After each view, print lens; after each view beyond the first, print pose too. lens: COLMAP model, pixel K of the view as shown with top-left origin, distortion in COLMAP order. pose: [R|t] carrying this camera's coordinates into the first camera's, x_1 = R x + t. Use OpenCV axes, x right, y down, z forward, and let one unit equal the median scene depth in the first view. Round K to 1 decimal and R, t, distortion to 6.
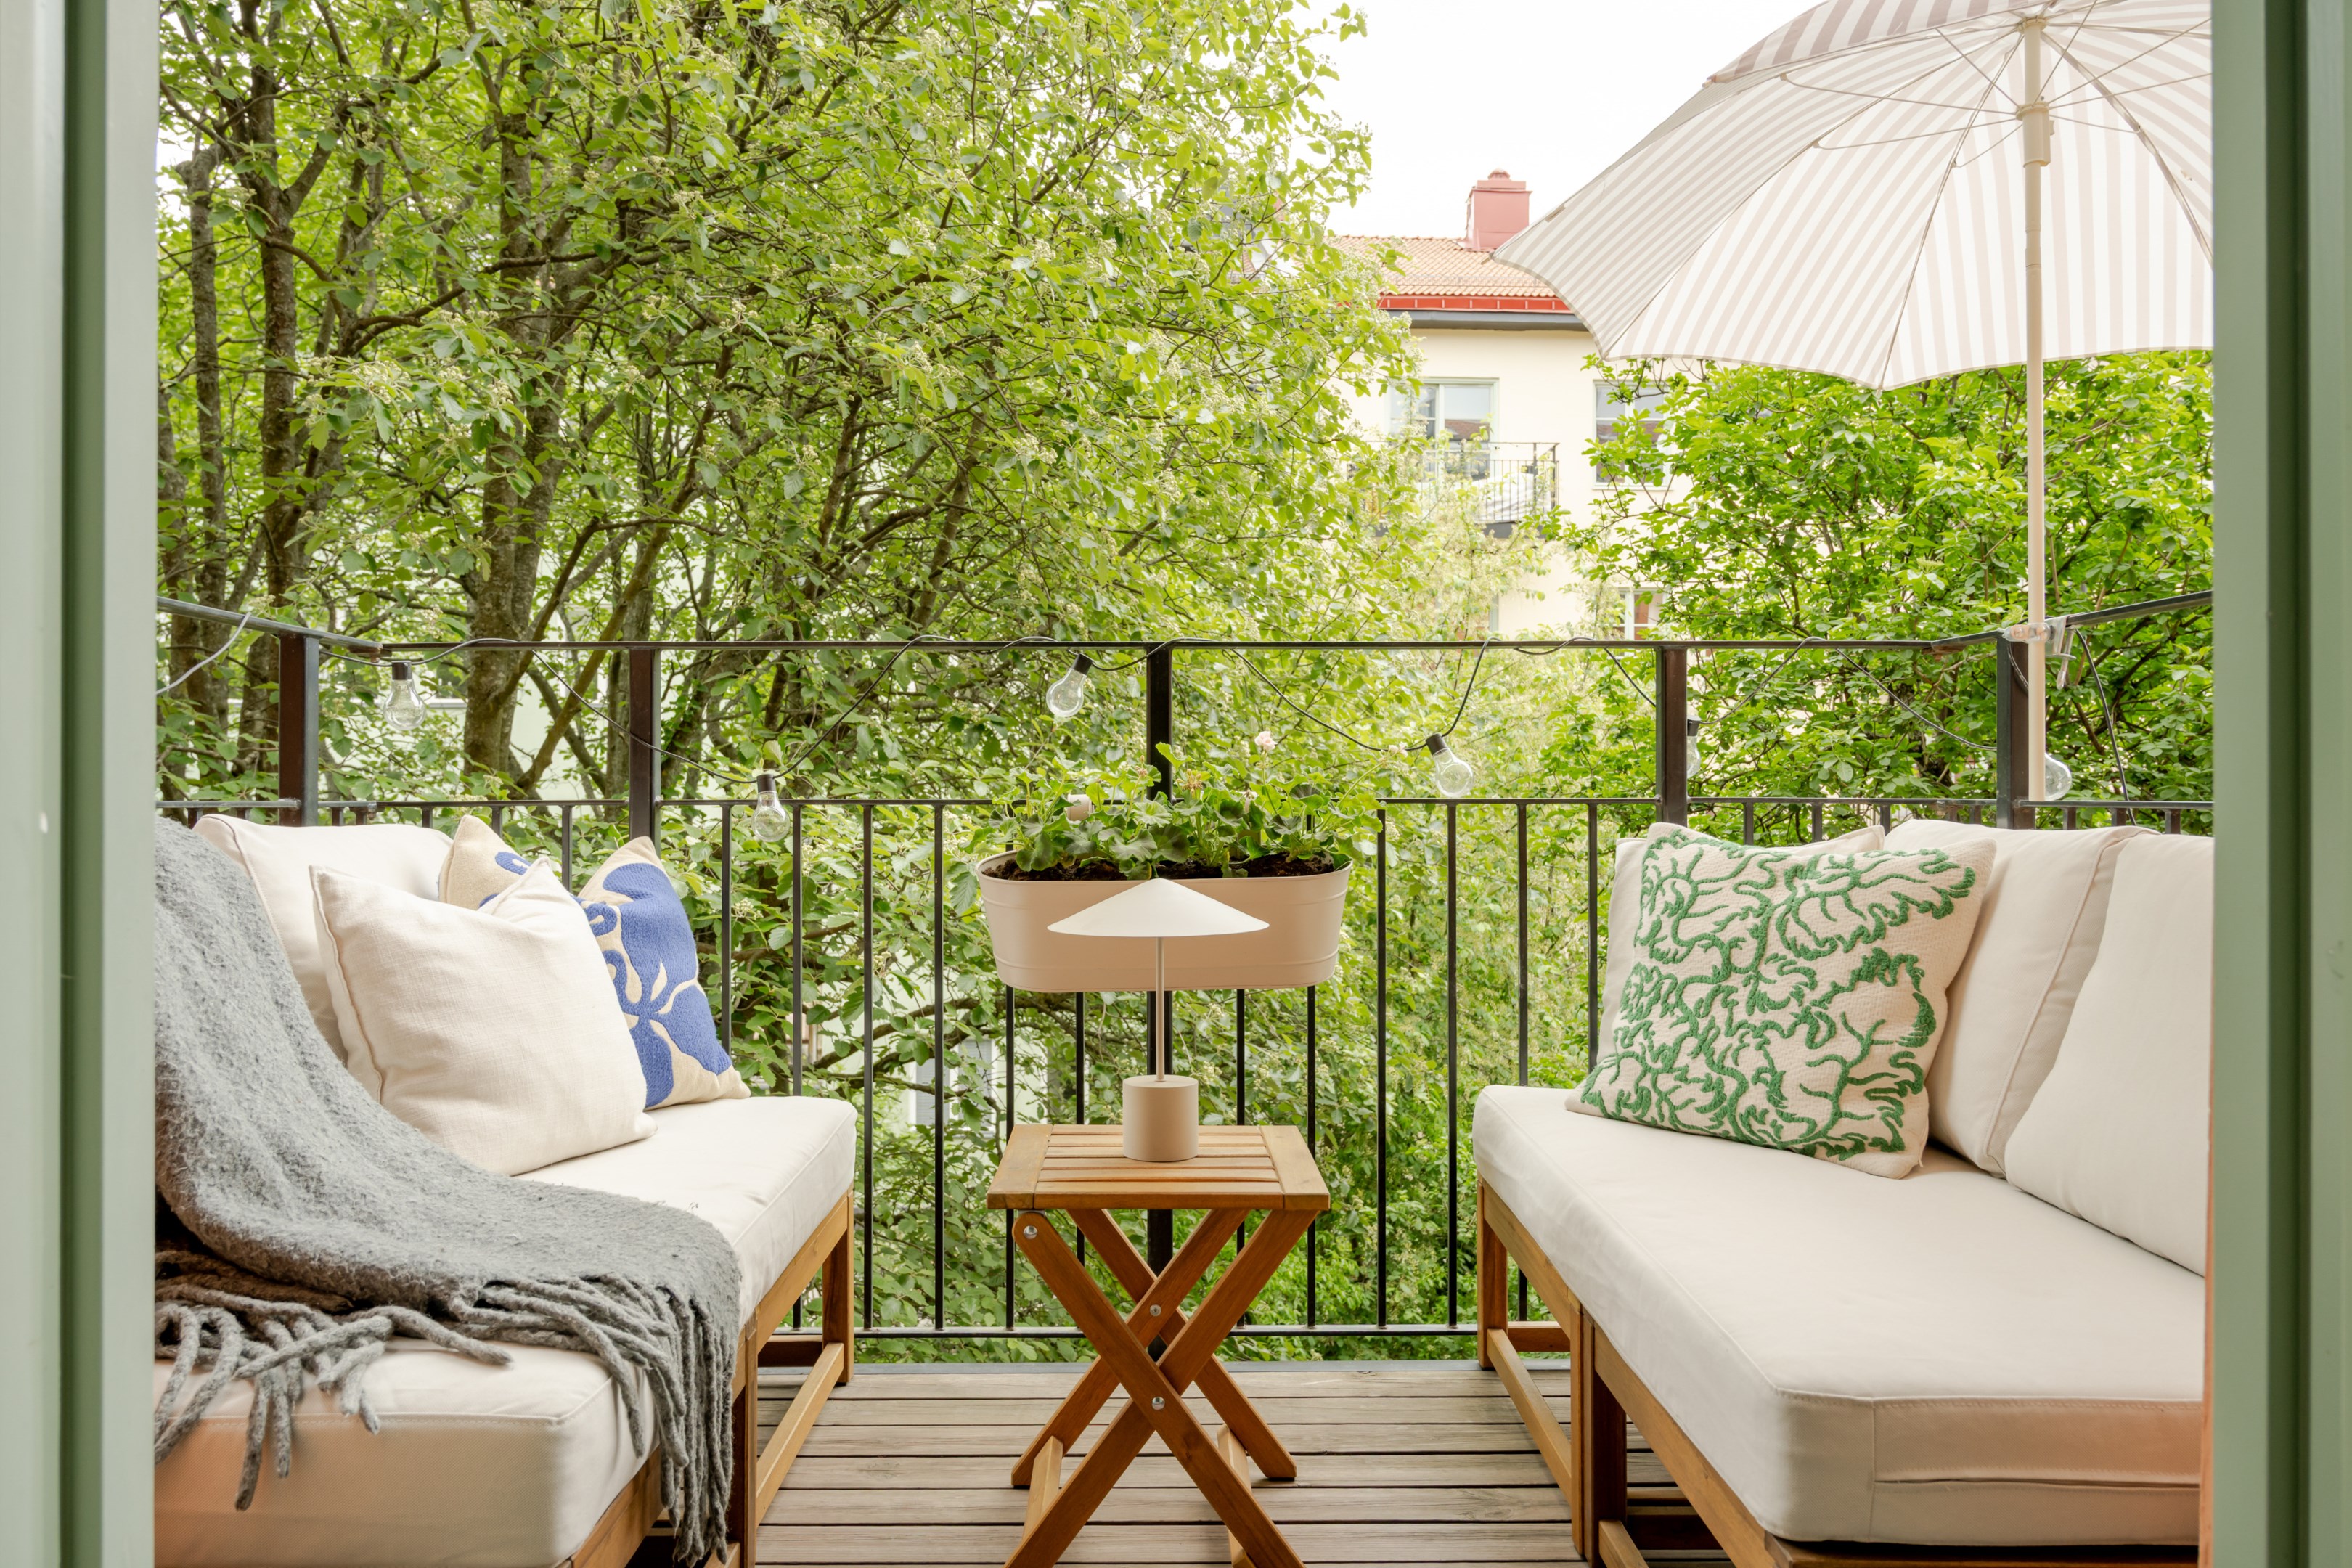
lens RADIAL K [[1876.1, 0, 916.5], [0, 1876.1, 767.5], [0, 0, 1]] dist [-0.001540, 0.001355]
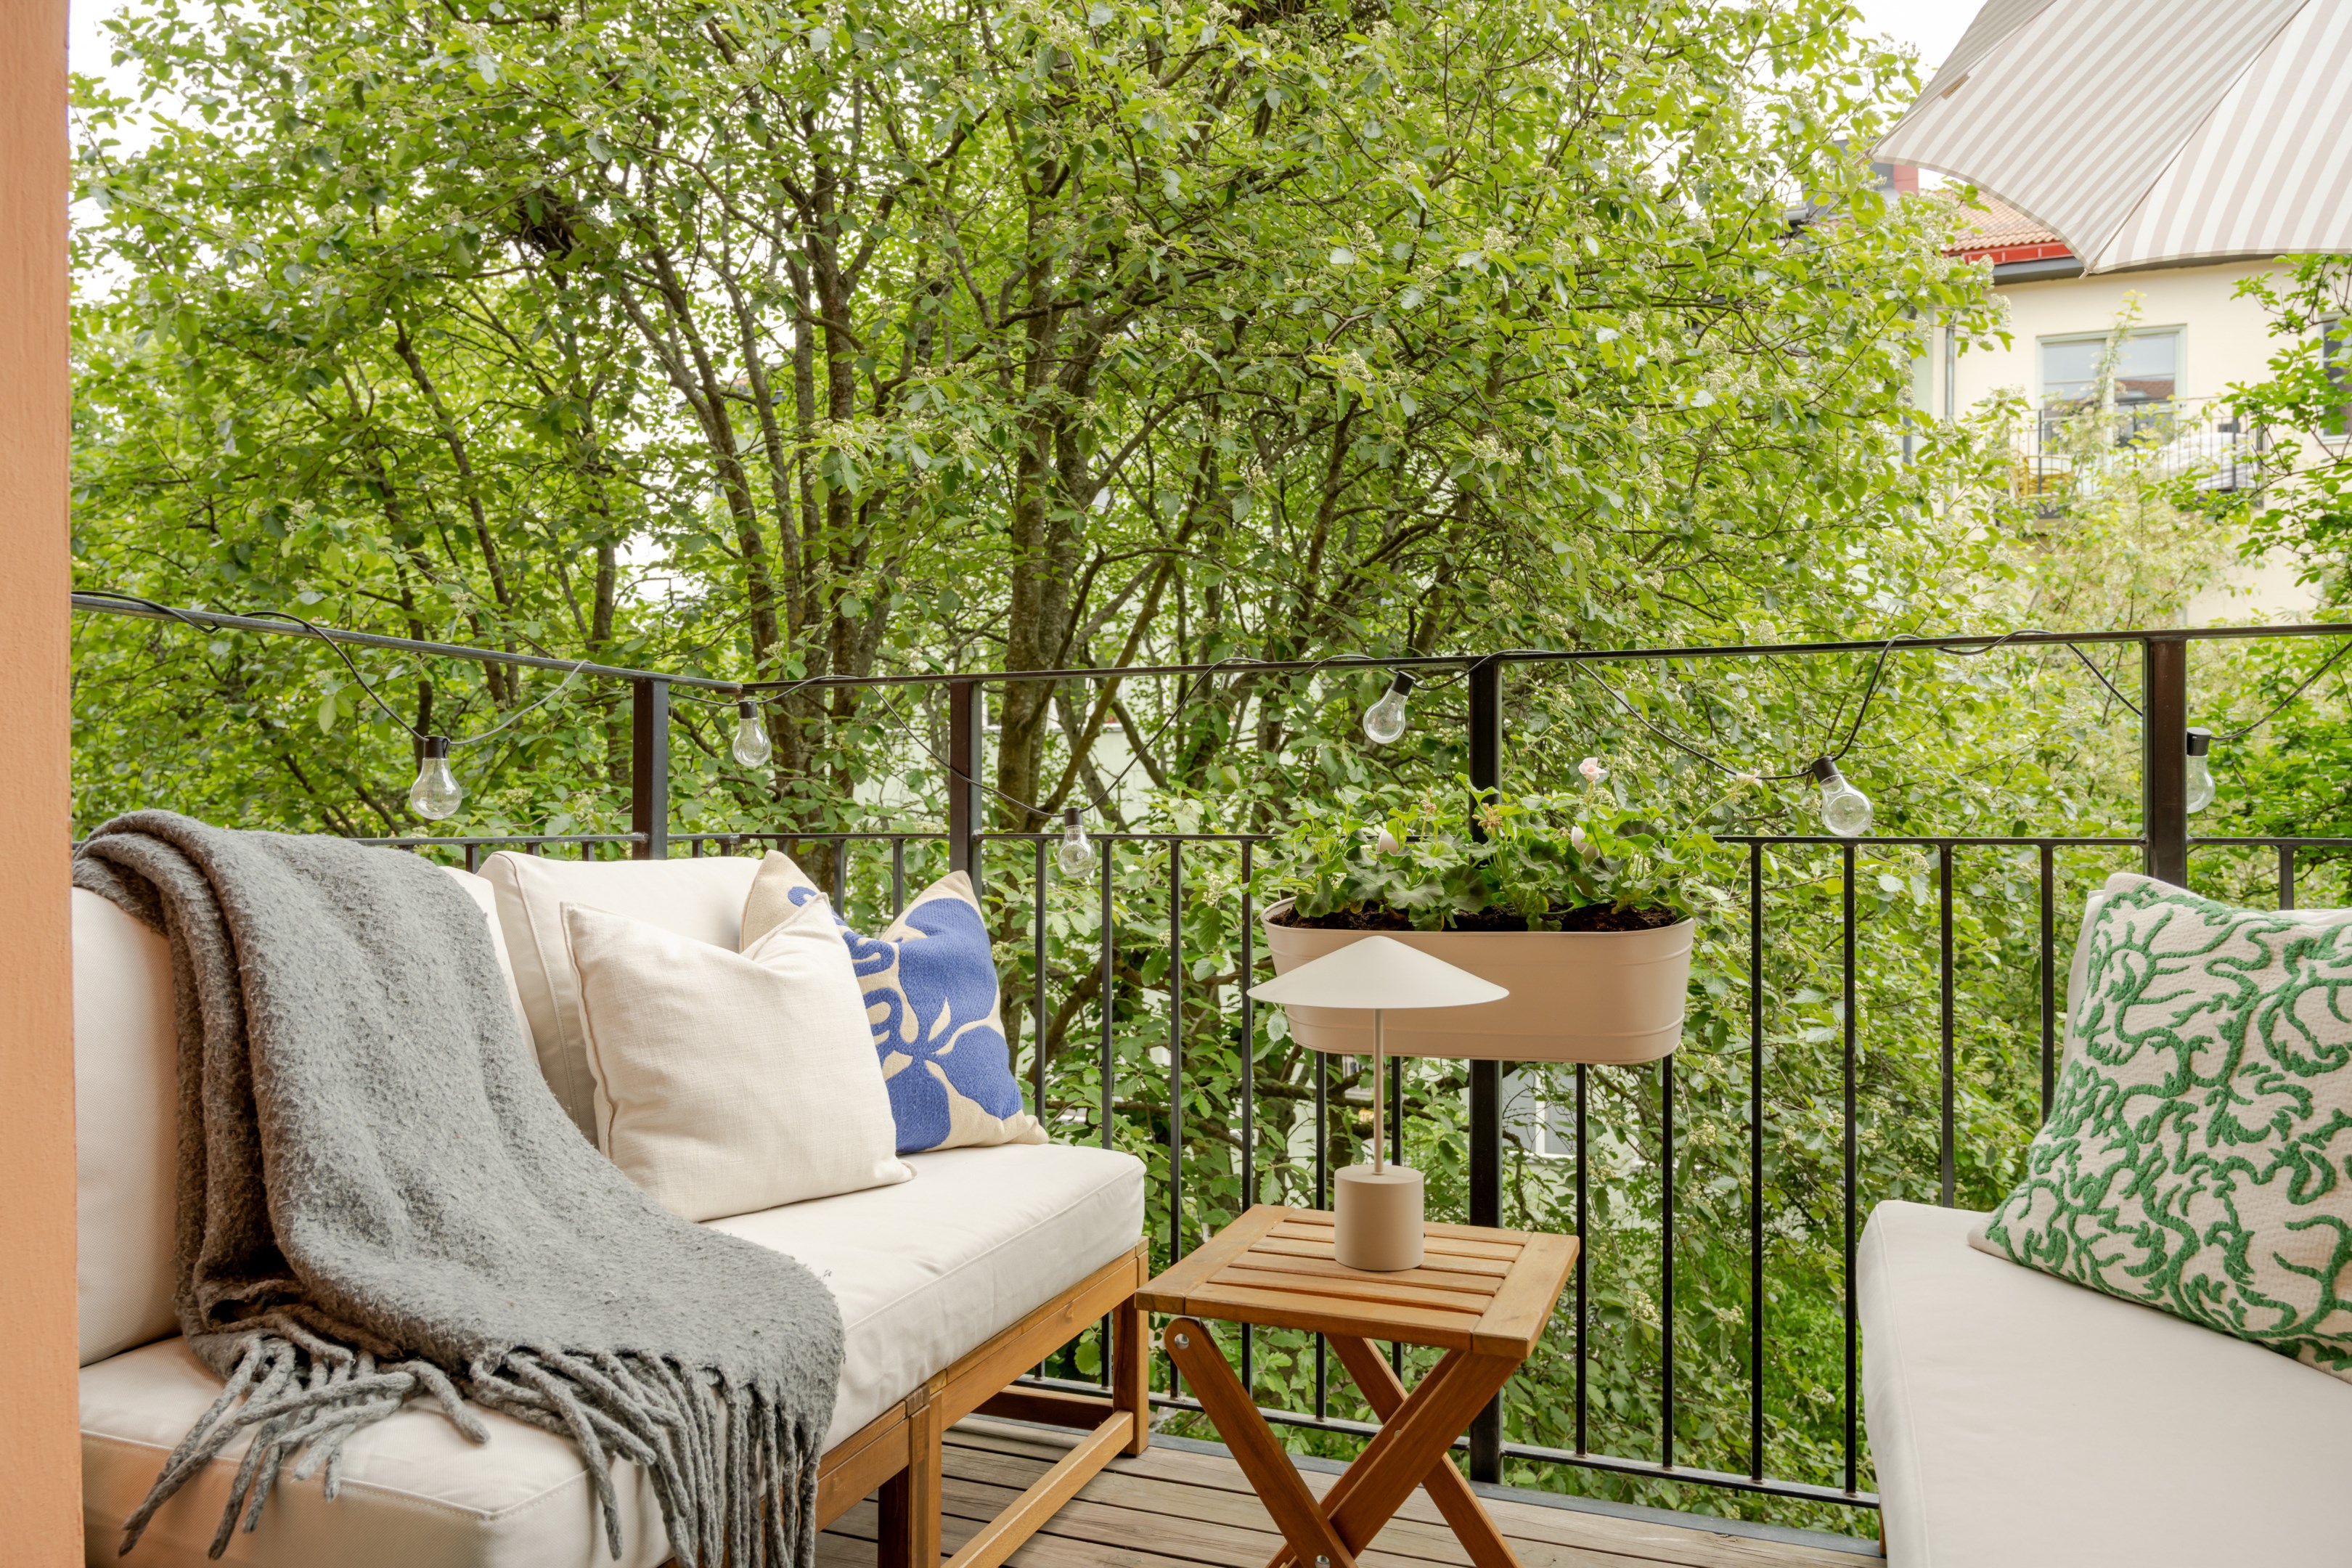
lens RADIAL K [[1711.2, 0, 910.7], [0, 1711.2, 797.0], [0, 0, 1]] dist [-0.008229, 0.001834]
pose [[0.924206, -0.006112, -0.381846, 0.231072], [0.009045, 0.999942, 0.005889, -0.010269], [0.381788, -0.008896, 0.924207, 0.204184]]
